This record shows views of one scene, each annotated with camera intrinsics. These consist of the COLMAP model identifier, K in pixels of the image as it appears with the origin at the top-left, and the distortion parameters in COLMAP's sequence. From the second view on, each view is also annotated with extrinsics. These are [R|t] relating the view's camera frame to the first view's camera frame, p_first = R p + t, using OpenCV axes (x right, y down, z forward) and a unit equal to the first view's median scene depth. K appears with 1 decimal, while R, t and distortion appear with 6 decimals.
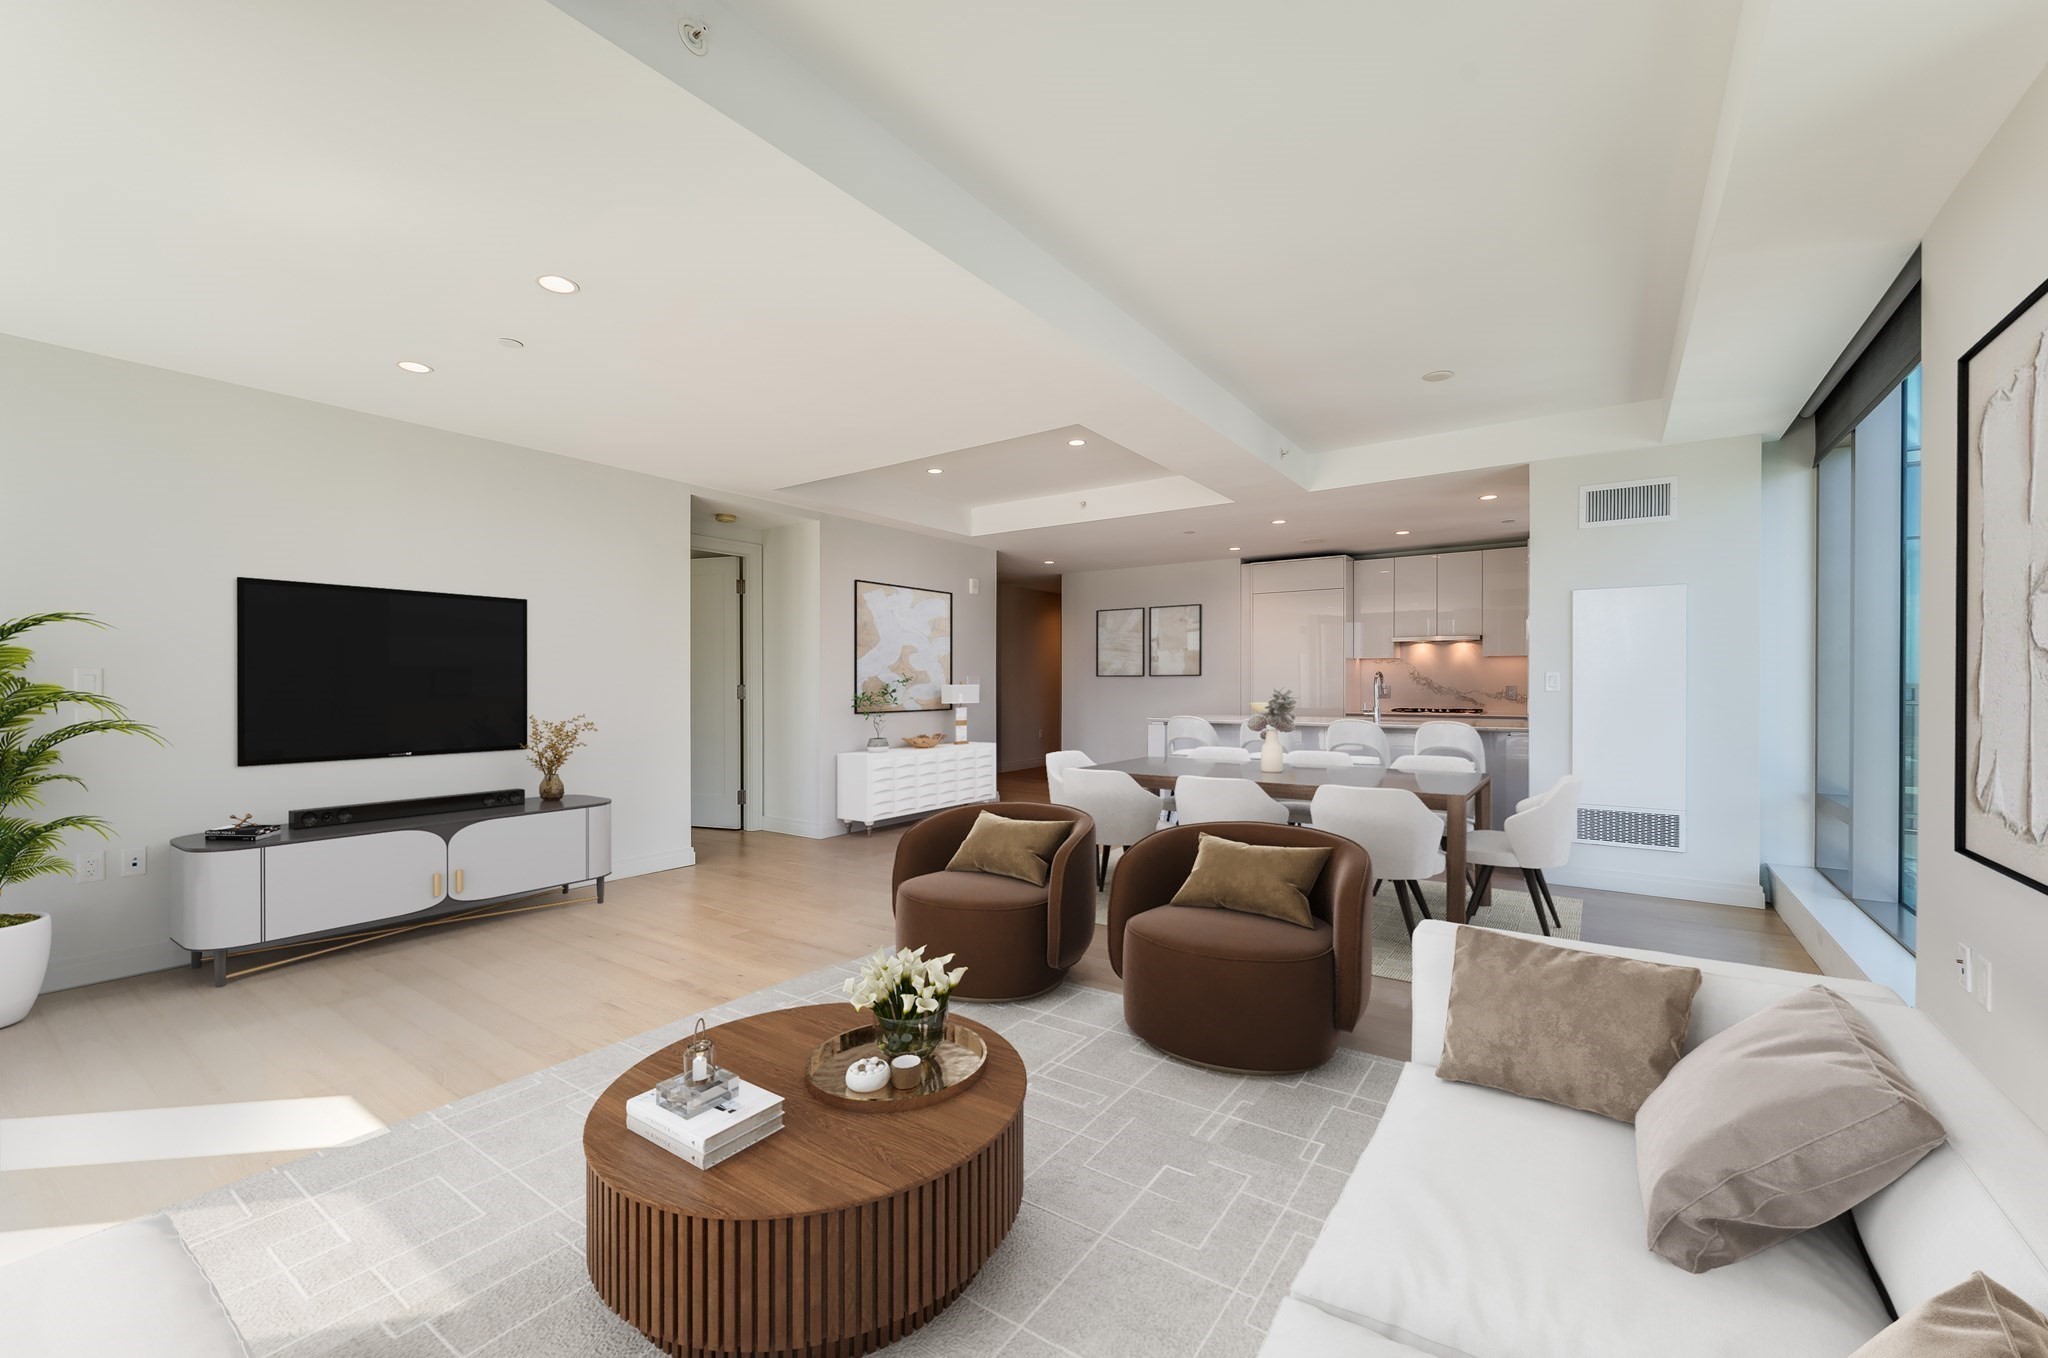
lens RADIAL K [[822.0, 0, 1020.7], [0, 822.0, 688.2], [0, 0, 1]] dist [-0.009207, 0.003359]
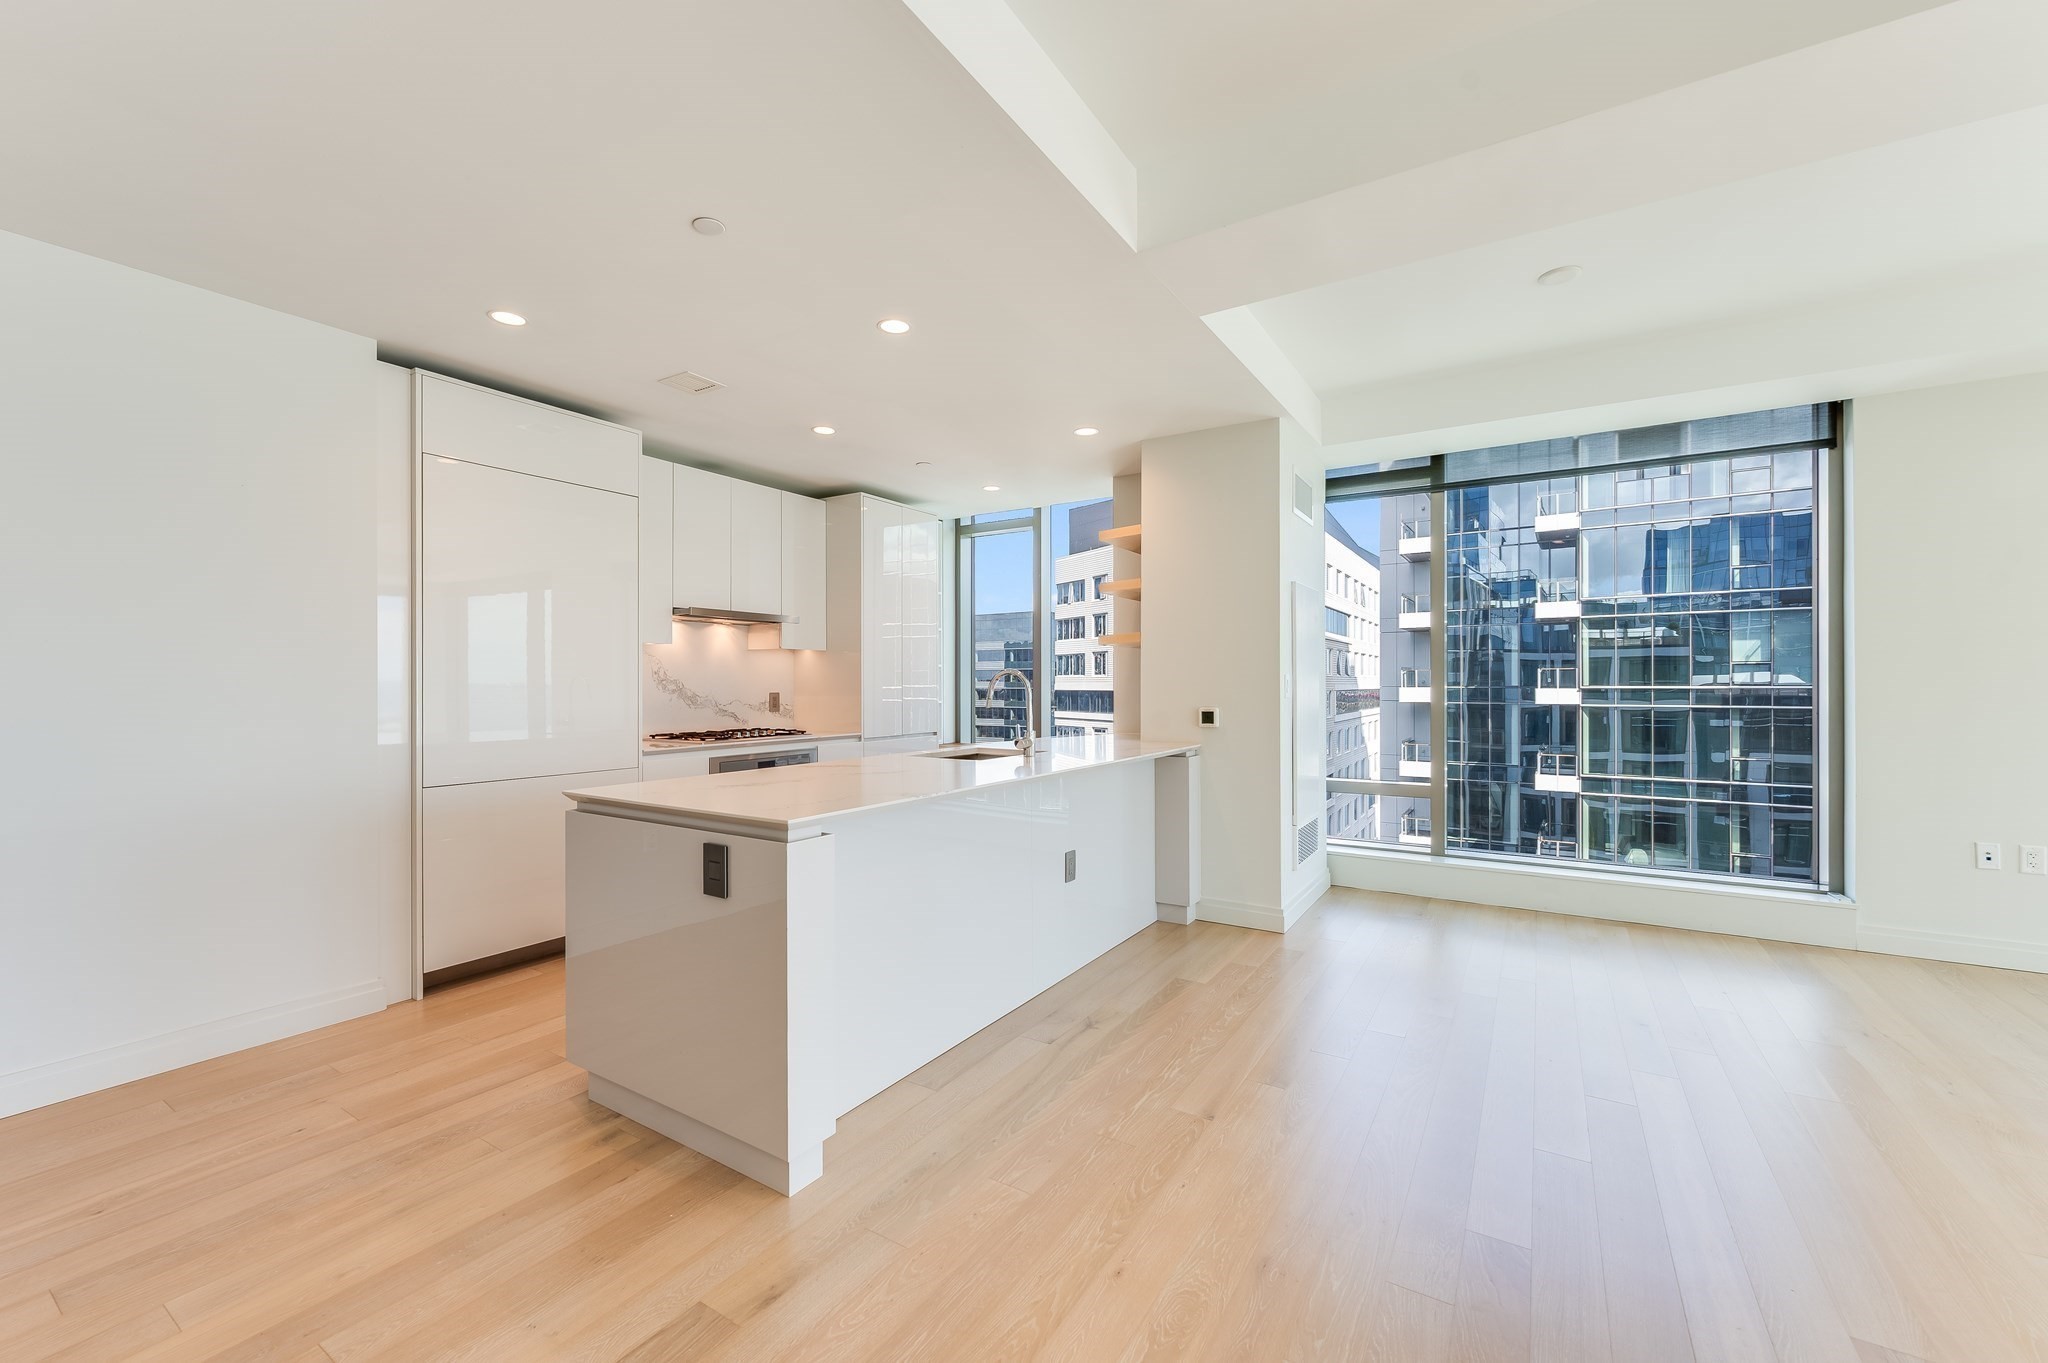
lens RADIAL K [[822.0, 0, 1015.1], [0, 822.0, 682.2], [0, 0, 1]] dist [-0.009207, 0.003359]
pose [[-0.049052, 0.003543, 0.998790, -0.113446], [0.007701, 0.999965, -0.003169, -0.007758], [-0.998767, 0.007536, -0.049077, 0.814207]]
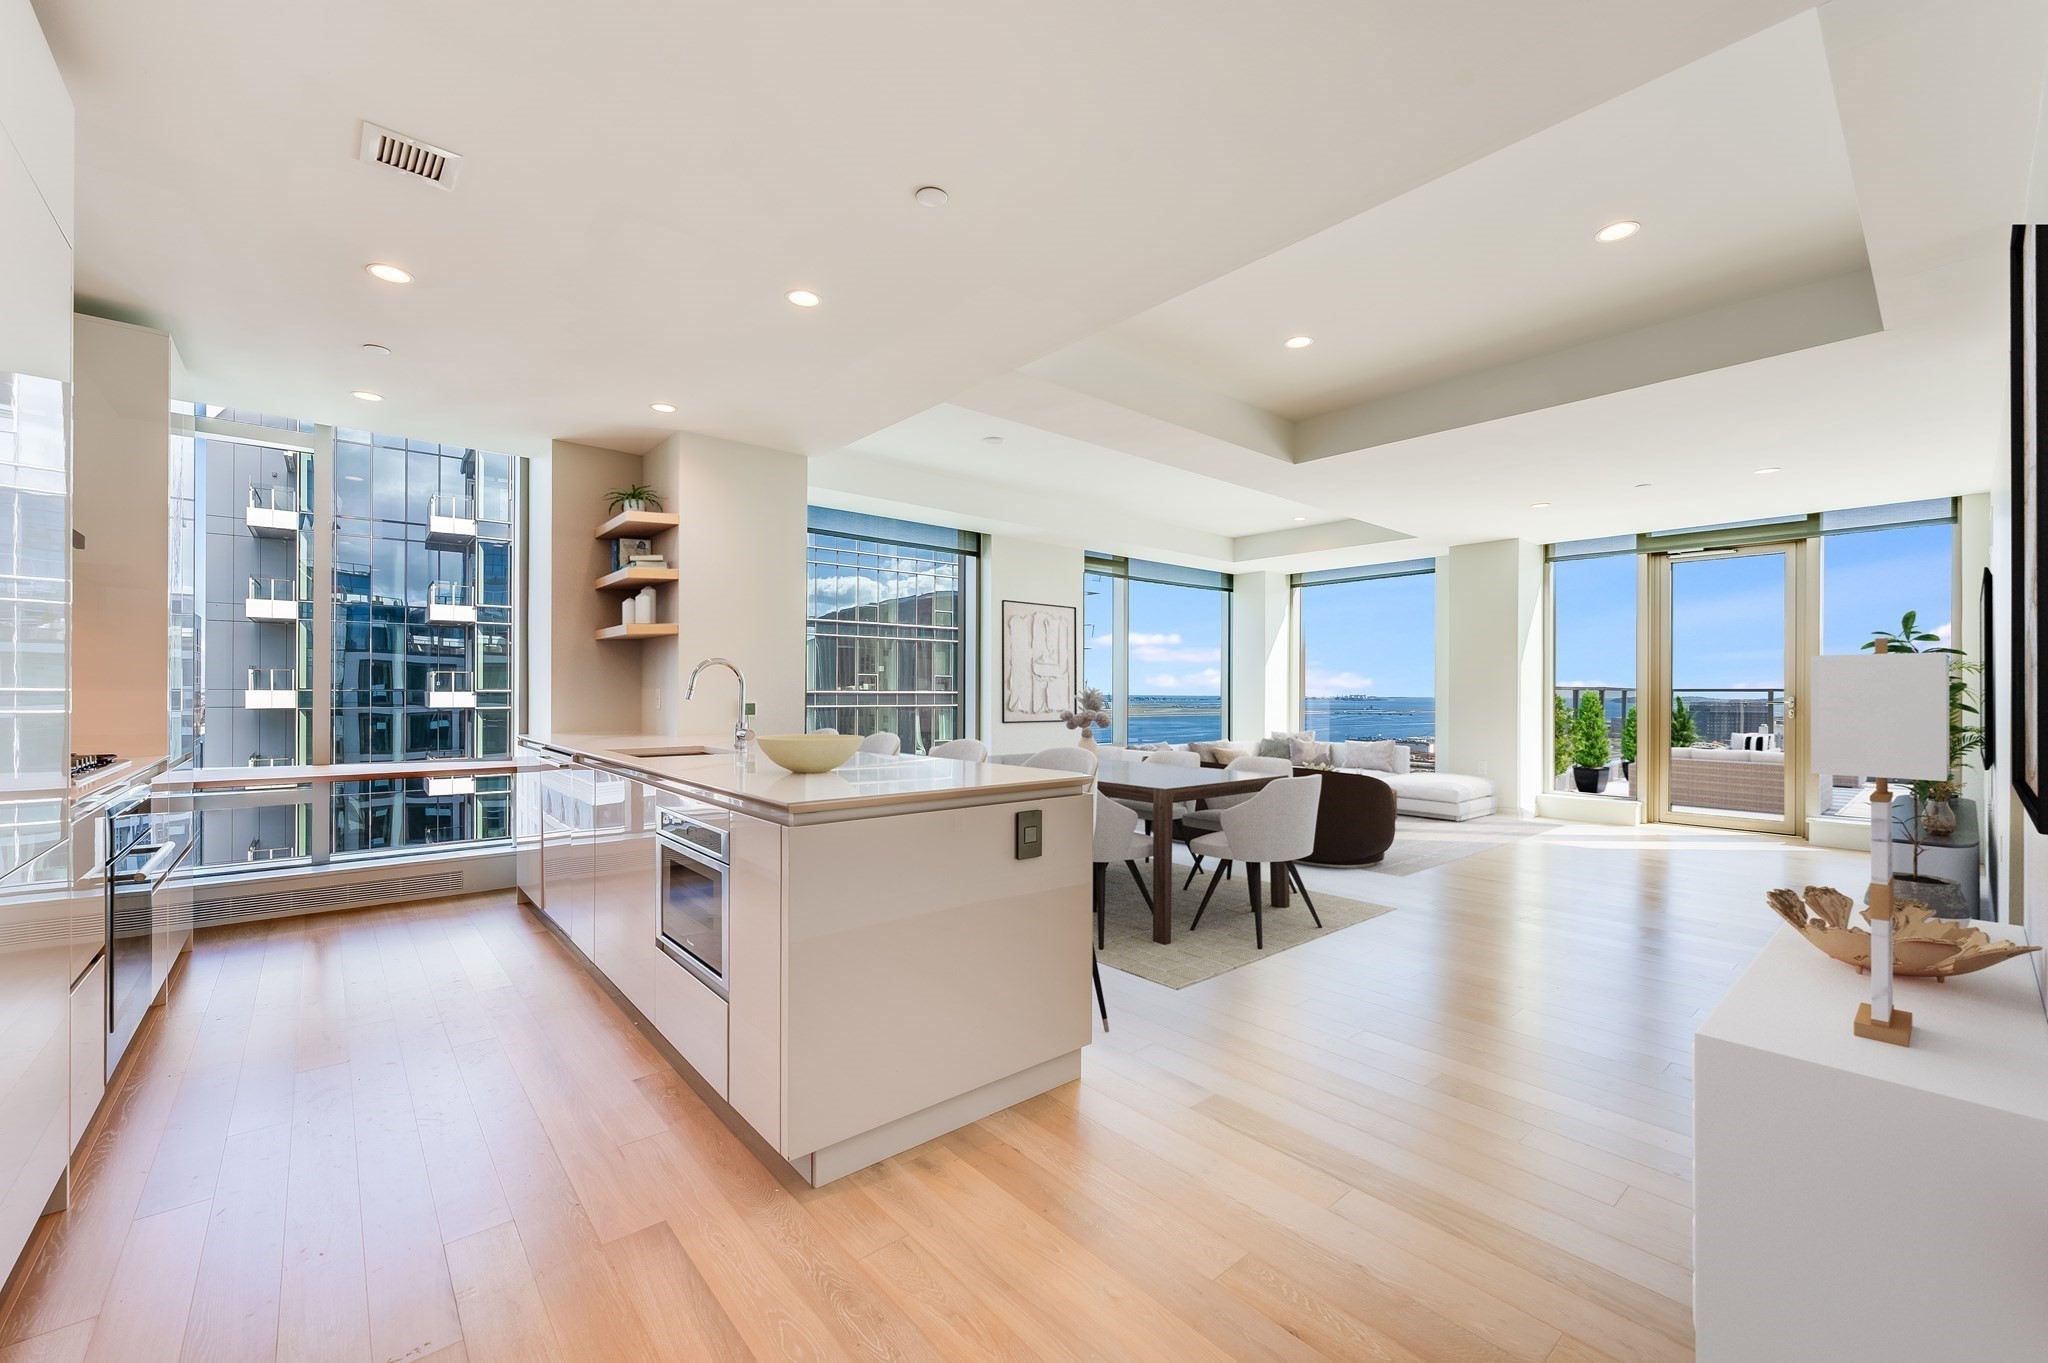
lens RADIAL K [[822.0, 0, 1022.2], [0, 822.0, 690.3], [0, 0, 1]] dist [-0.009207, 0.003359]
pose [[-0.970763, -0.003115, 0.240021, 0.084984], [-0.002098, 0.999988, 0.004496, -0.001928], [-0.240032, 0.003861, -0.970757, 1.179853]]
